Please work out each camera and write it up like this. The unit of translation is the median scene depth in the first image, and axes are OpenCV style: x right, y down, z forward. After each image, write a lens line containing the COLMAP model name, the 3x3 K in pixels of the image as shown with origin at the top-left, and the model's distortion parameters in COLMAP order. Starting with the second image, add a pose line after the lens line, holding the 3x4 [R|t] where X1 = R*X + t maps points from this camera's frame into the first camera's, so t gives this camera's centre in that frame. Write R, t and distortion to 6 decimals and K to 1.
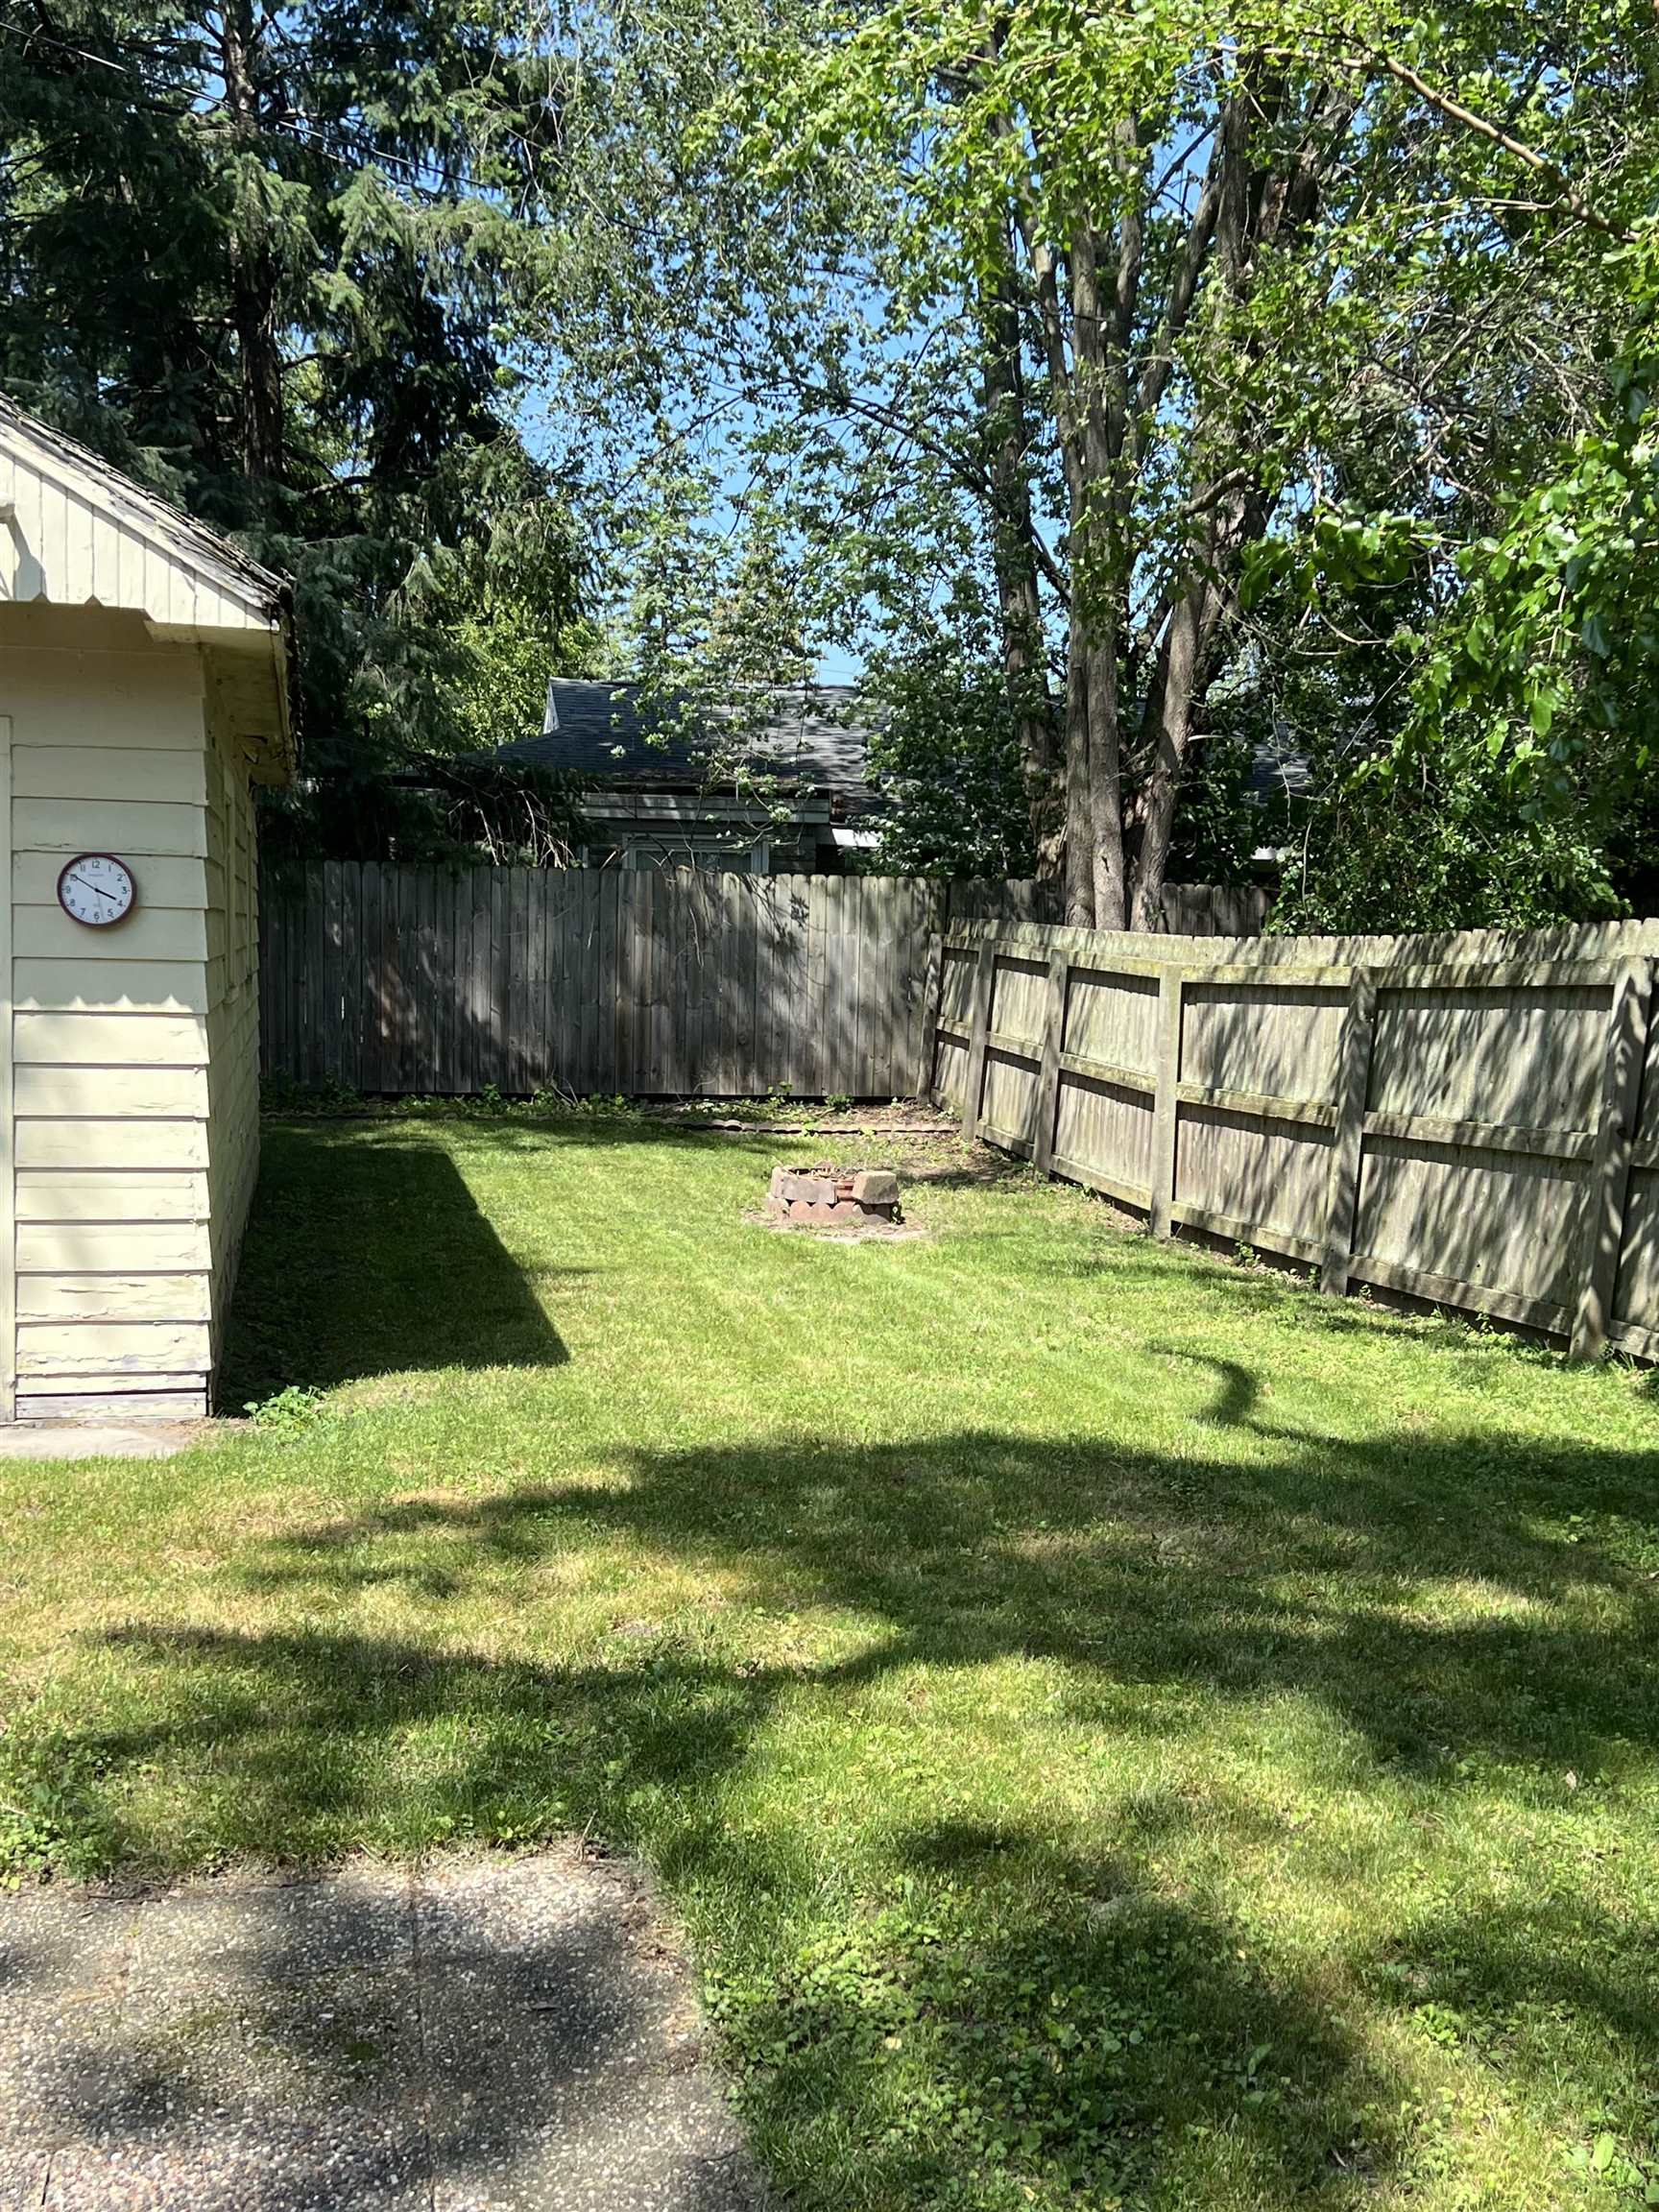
lens RADIAL K [[2349.0, 0, 829.5], [0, 2349.0, 1106.0], [0, 0, 1]] dist [0.006236, 0.001079]
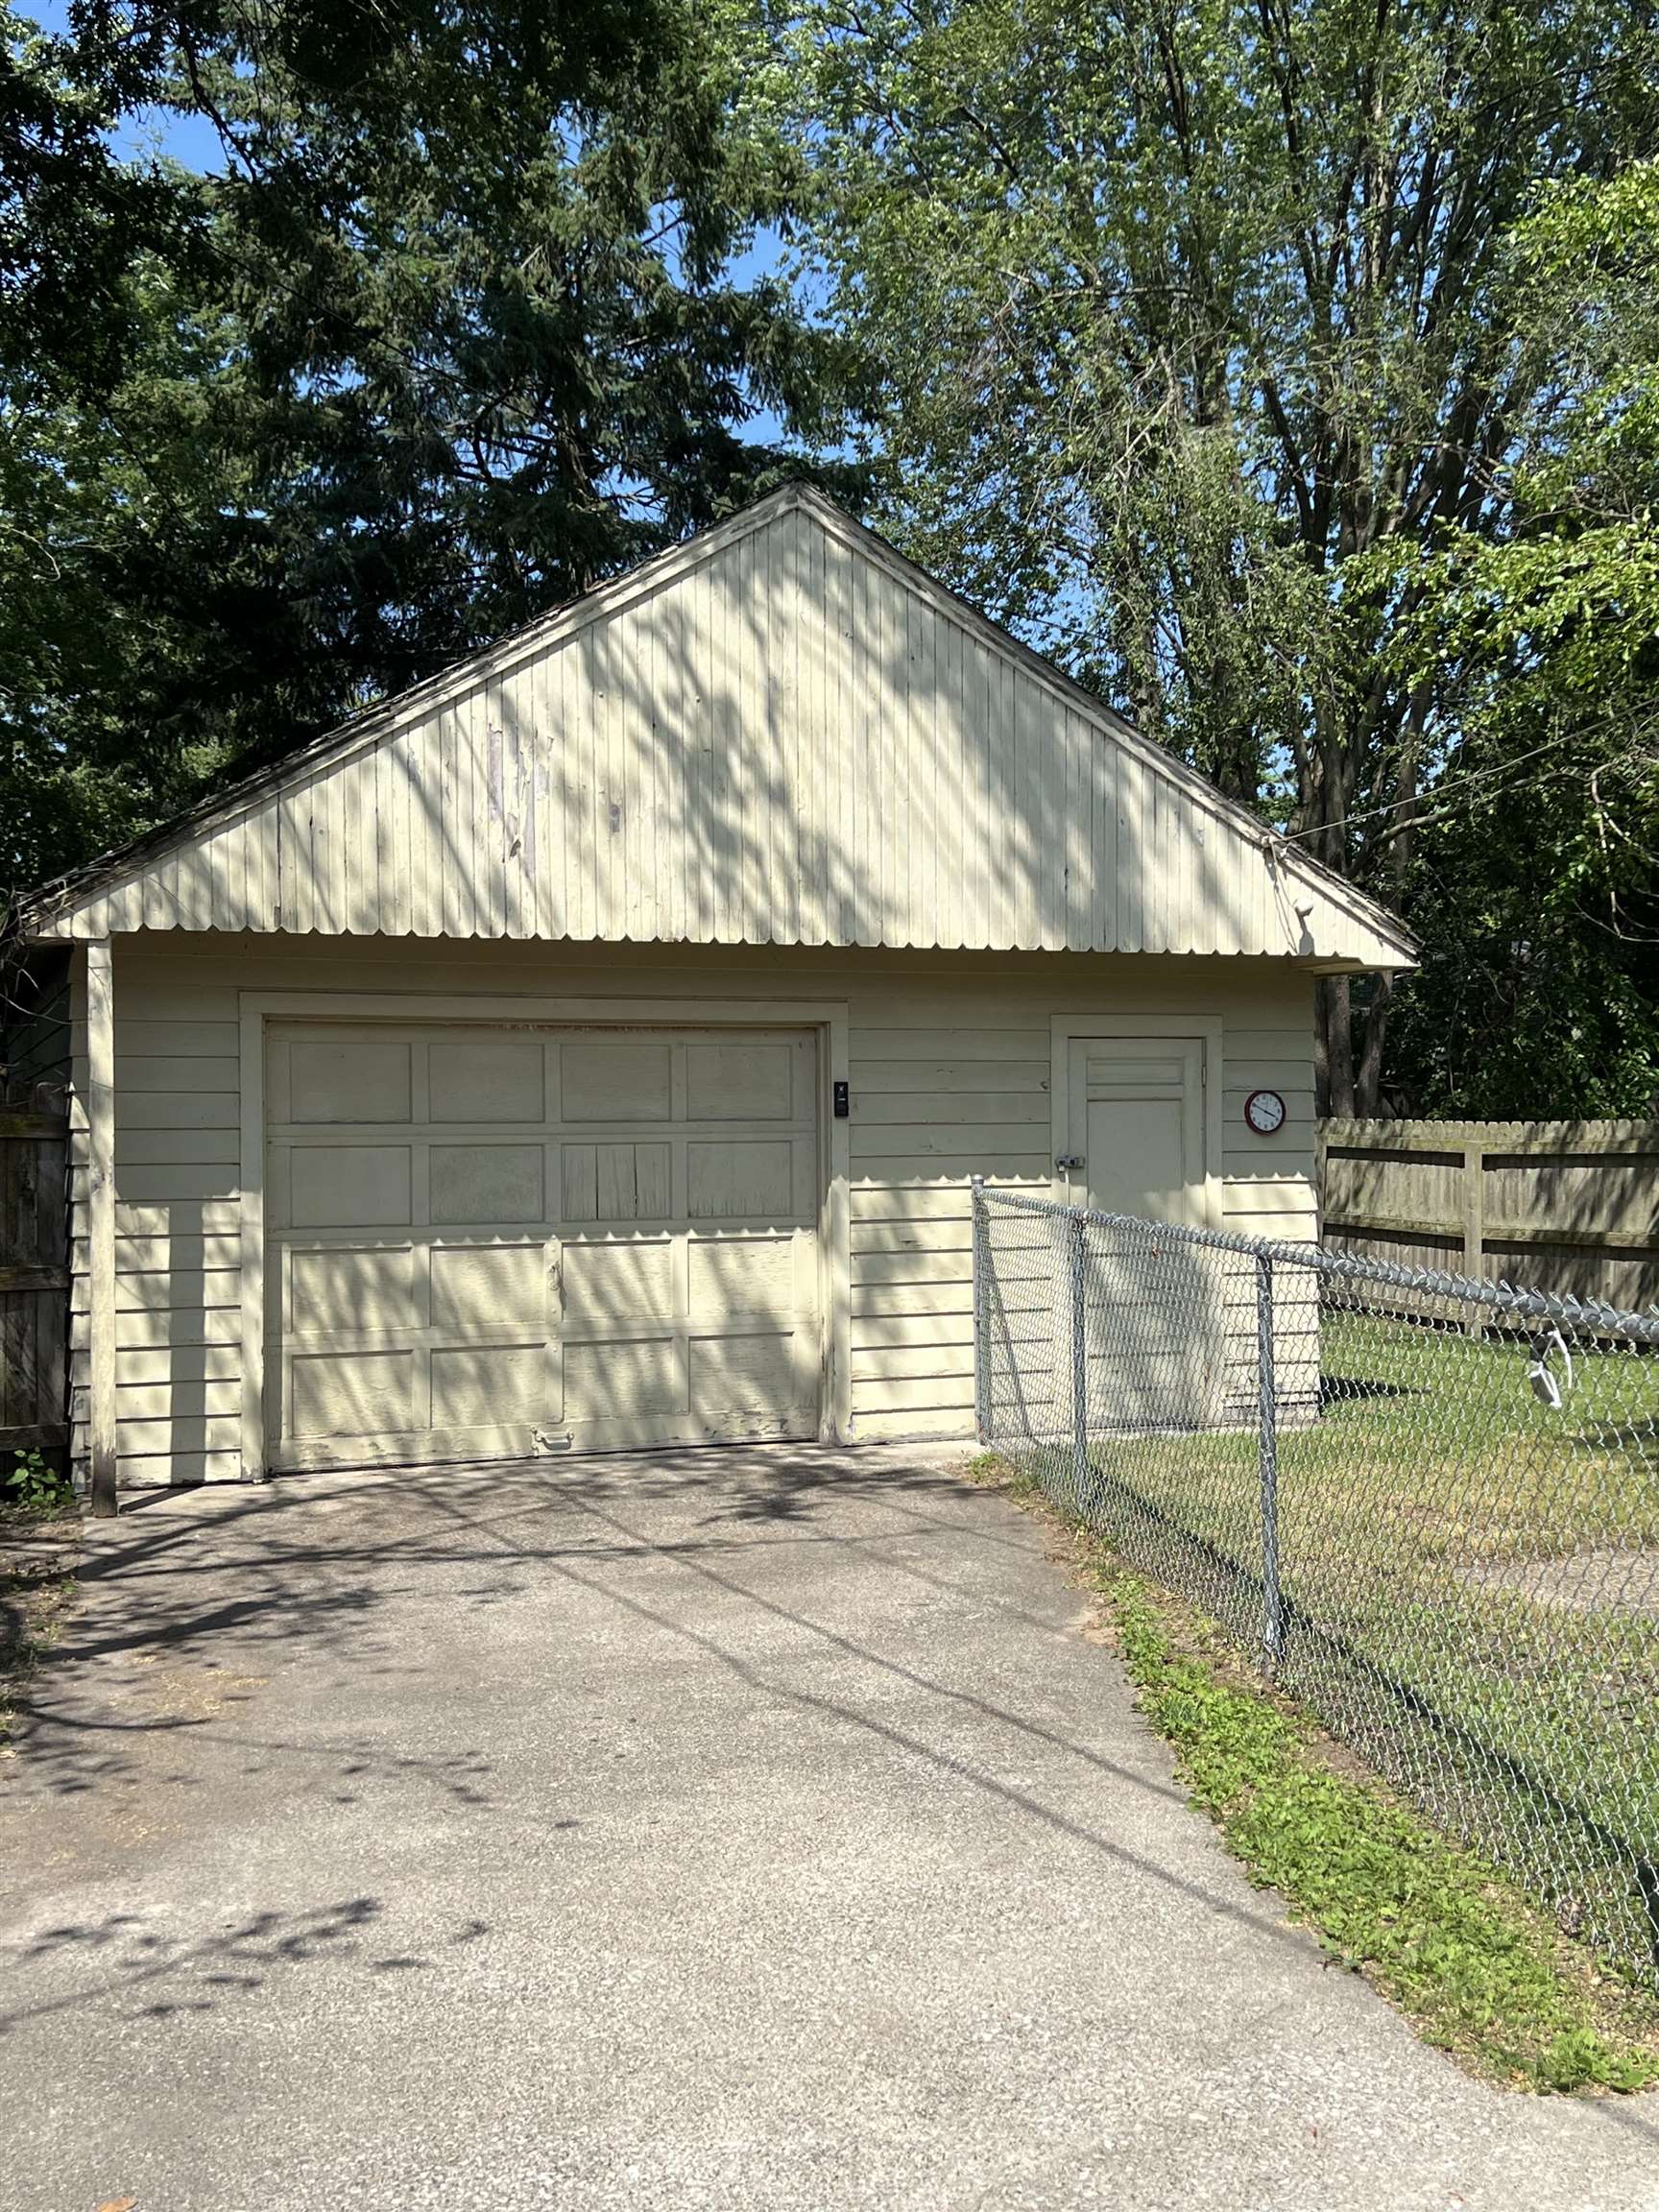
lens RADIAL K [[2349.0, 0, 829.5], [0, 2349.0, 1106.0], [0, 0, 1]] dist [0.006236, 0.001079]
pose [[0.988324, -0.028631, 0.149656, -0.890559], [0.041012, 0.995926, -0.080313, 0.030207], [-0.146747, 0.085513, 0.985471, -0.665529]]
